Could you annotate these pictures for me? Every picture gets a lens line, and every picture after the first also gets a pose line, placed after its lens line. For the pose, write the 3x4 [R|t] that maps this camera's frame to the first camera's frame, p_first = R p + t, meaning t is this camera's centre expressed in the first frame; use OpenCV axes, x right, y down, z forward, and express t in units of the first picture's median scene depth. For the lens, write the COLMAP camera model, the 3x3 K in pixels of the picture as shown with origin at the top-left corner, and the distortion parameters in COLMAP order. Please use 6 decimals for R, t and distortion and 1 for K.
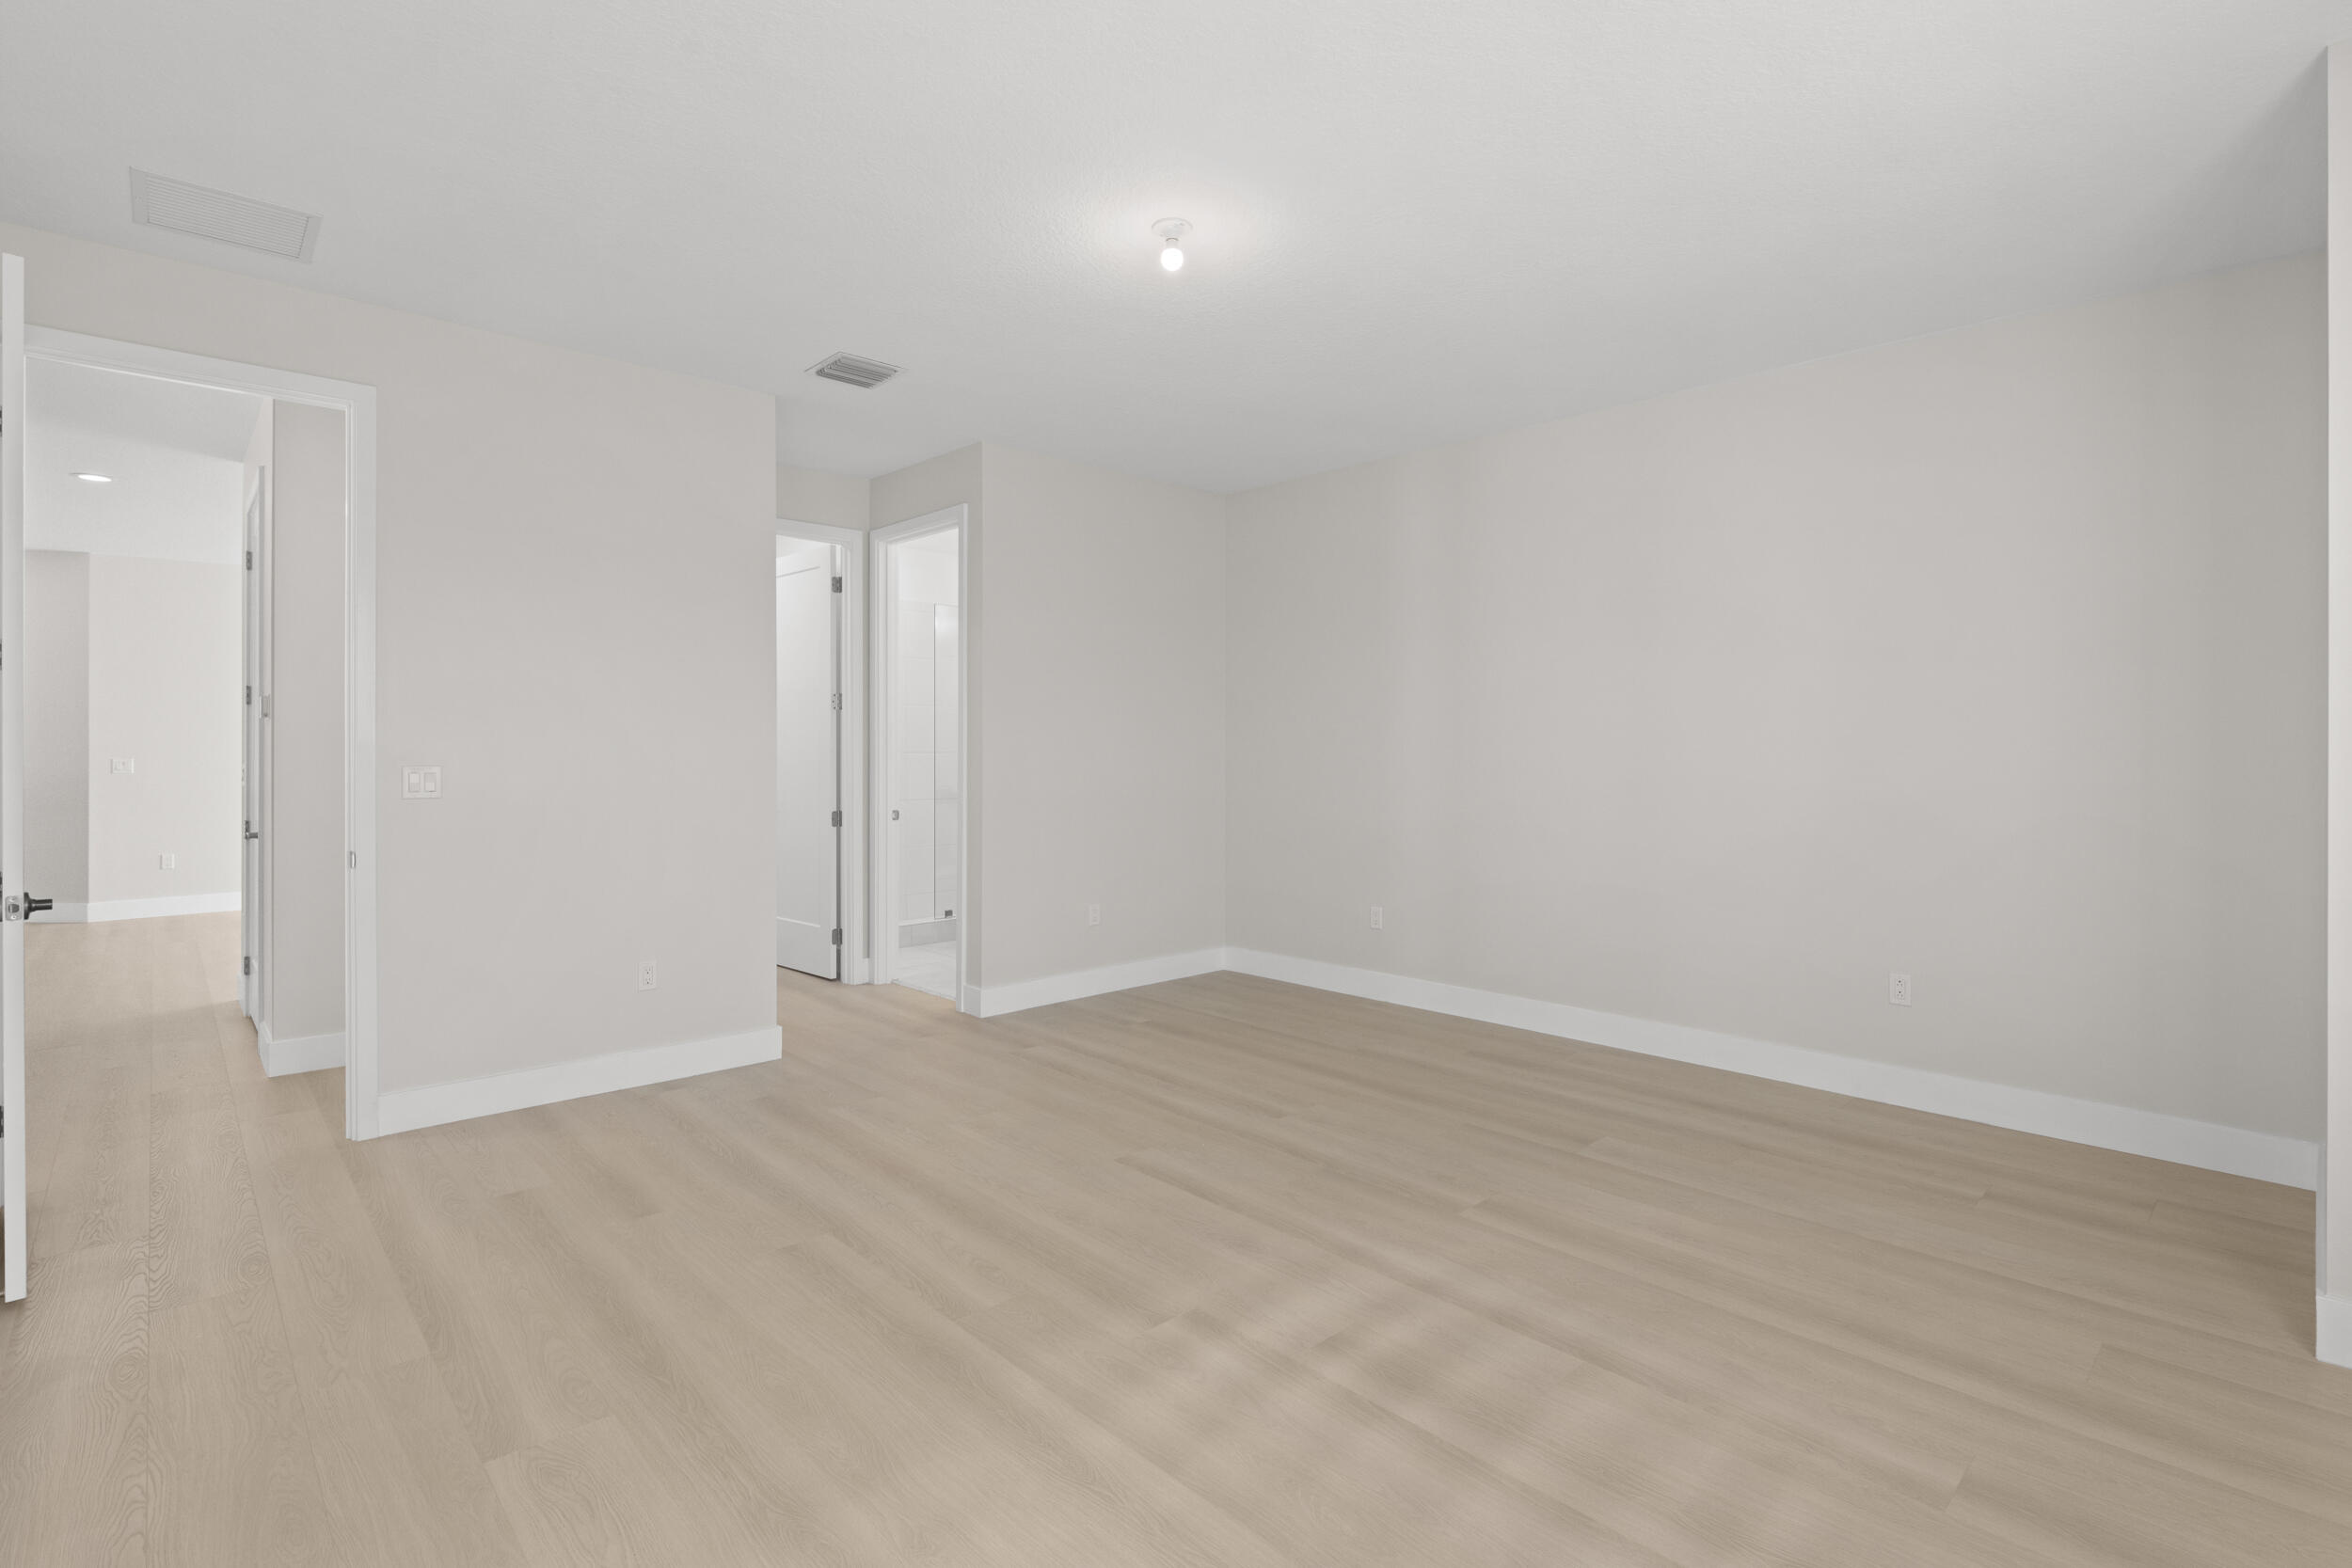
lens RADIAL K [[1120.1, 0, 1174.3], [0, 1120.1, 762.1], [0, 0, 1]] dist [-0.001229, 0.000864]
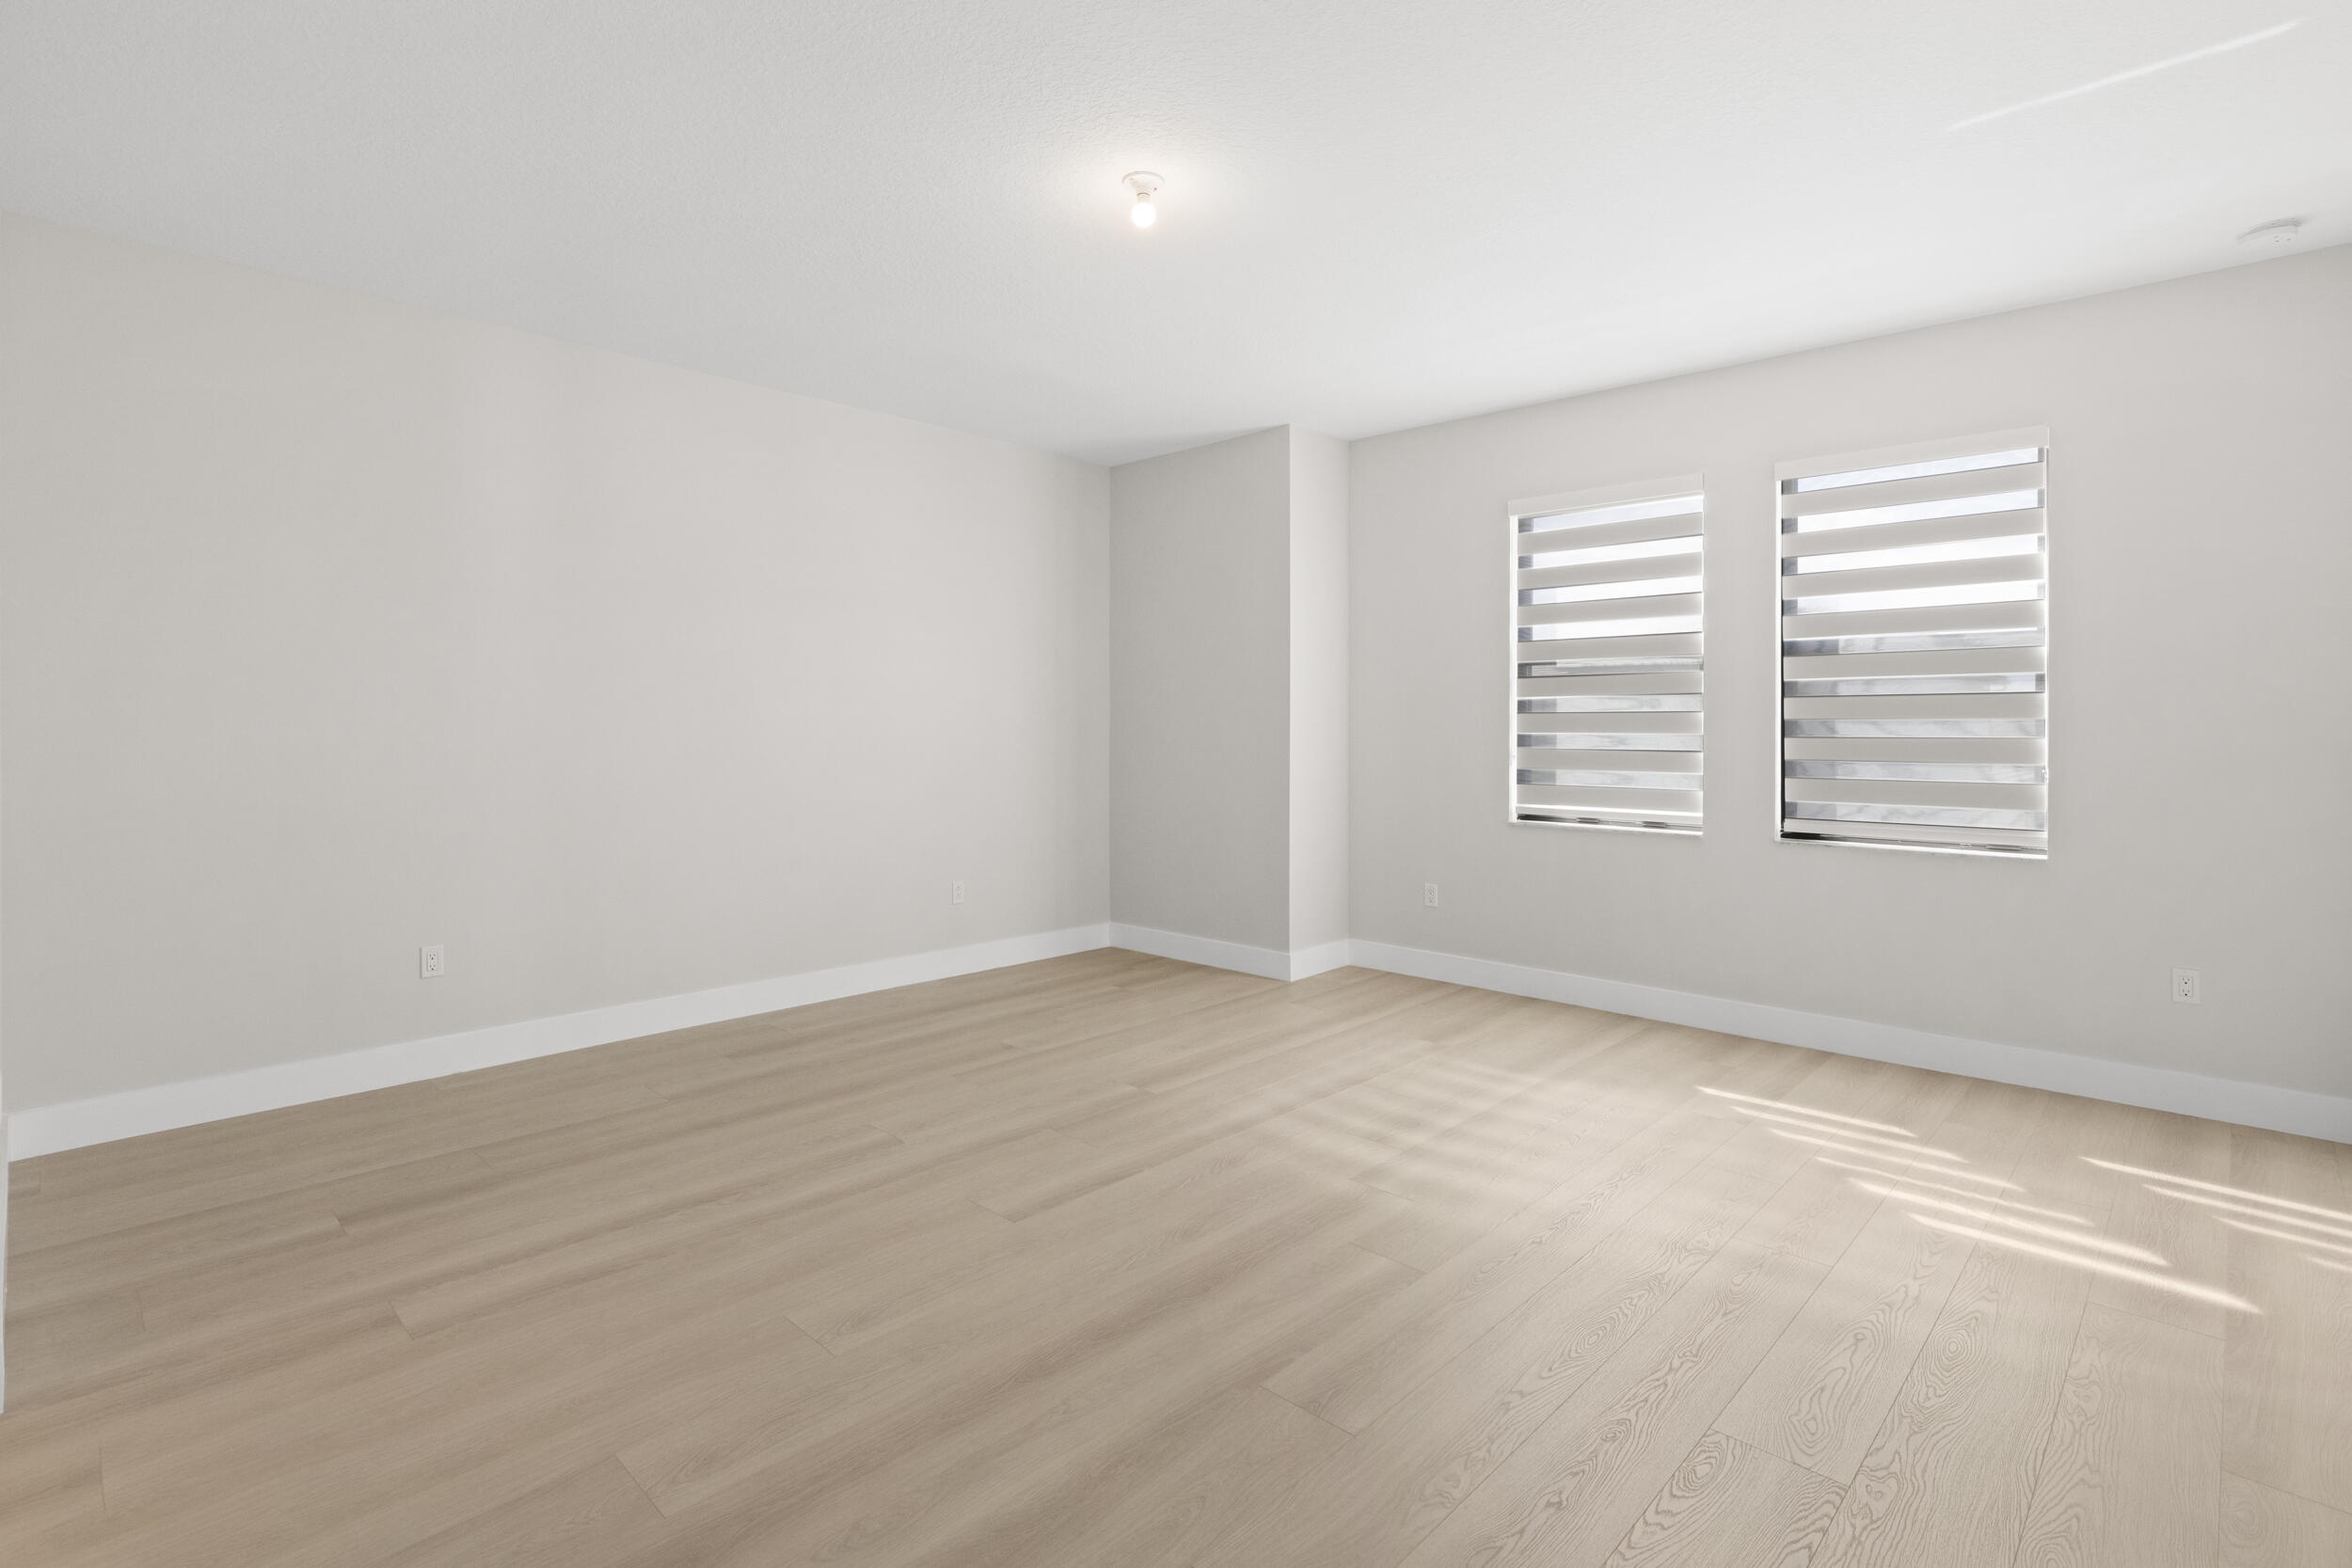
lens RADIAL K [[1099.3, 0, 1169.3], [0, 1099.3, 742.9], [0, 0, 1]] dist [0.000691, -0.000067]
pose [[-0.054007, -0.015860, 0.998415, -0.958716], [0.009379, 0.999822, 0.016390, -0.008405], [-0.998496, 0.010250, -0.053849, 1.035905]]
